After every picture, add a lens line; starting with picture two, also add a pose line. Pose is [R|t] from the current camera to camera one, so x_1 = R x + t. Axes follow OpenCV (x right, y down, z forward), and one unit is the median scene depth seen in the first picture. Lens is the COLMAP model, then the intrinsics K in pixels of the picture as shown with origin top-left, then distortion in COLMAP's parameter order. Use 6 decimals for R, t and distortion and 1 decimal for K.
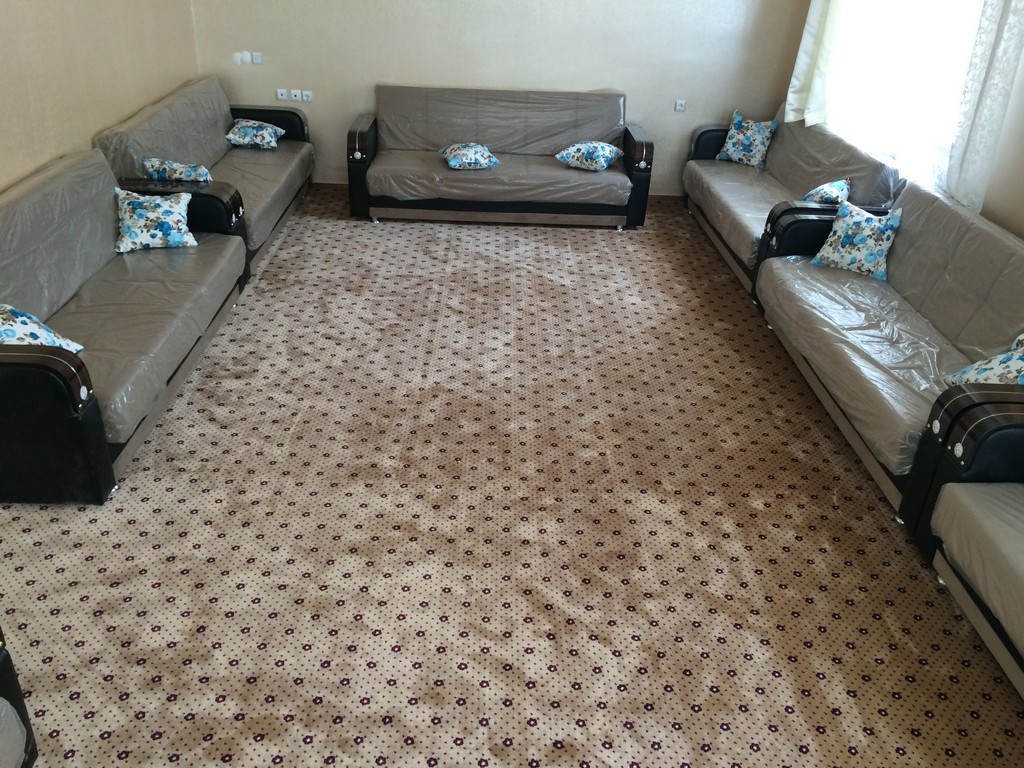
lens RADIAL K [[881.5, 0, 516.2], [0, 881.5, 382.7], [0, 0, 1]] dist [0.085726, -0.111122]
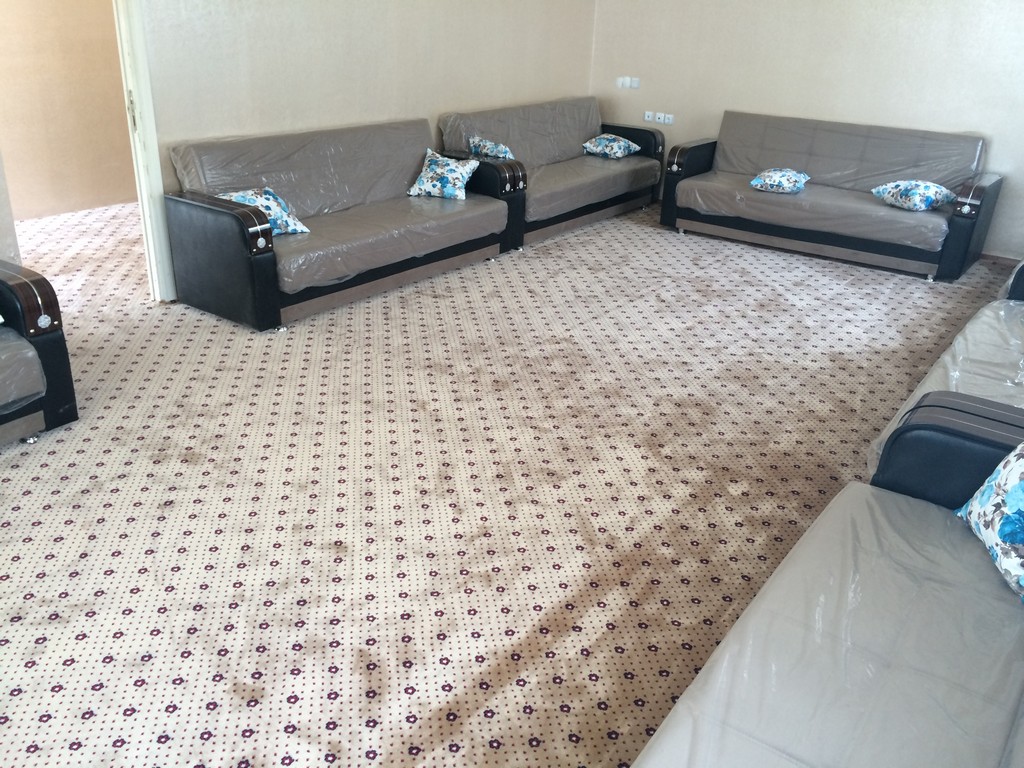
lens RADIAL K [[881.5, 0, 509.1], [0, 881.5, 382.3], [0, 0, 1]] dist [0.085726, -0.111122]
pose [[0.792928, 0.235357, -0.562025, 0.536649], [-0.291460, 0.956524, -0.010645, 0.100423], [0.535085, 0.172249, 0.827052, 0.085192]]
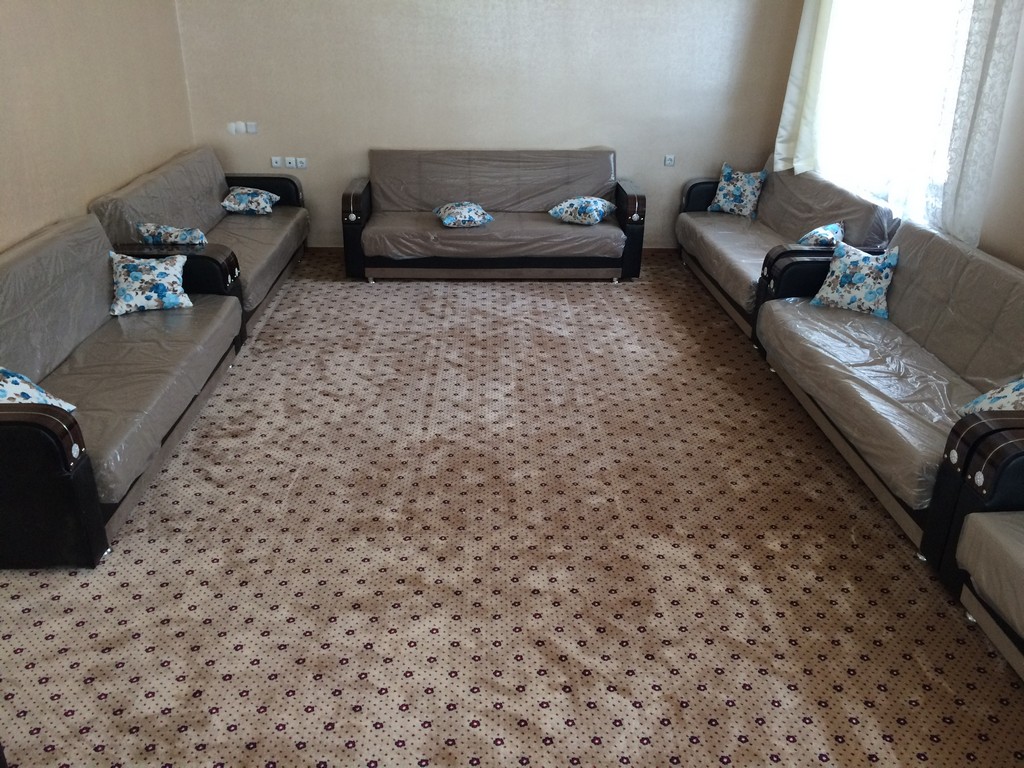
lens RADIAL K [[881.5, 0, 516.6], [0, 881.5, 381.5], [0, 0, 1]] dist [0.085726, -0.111122]
pose [[0.999439, -0.033091, 0.005070, -0.006304], [0.033386, 0.996390, -0.078058, 0.023459], [-0.002468, 0.078184, 0.996936, 0.020752]]
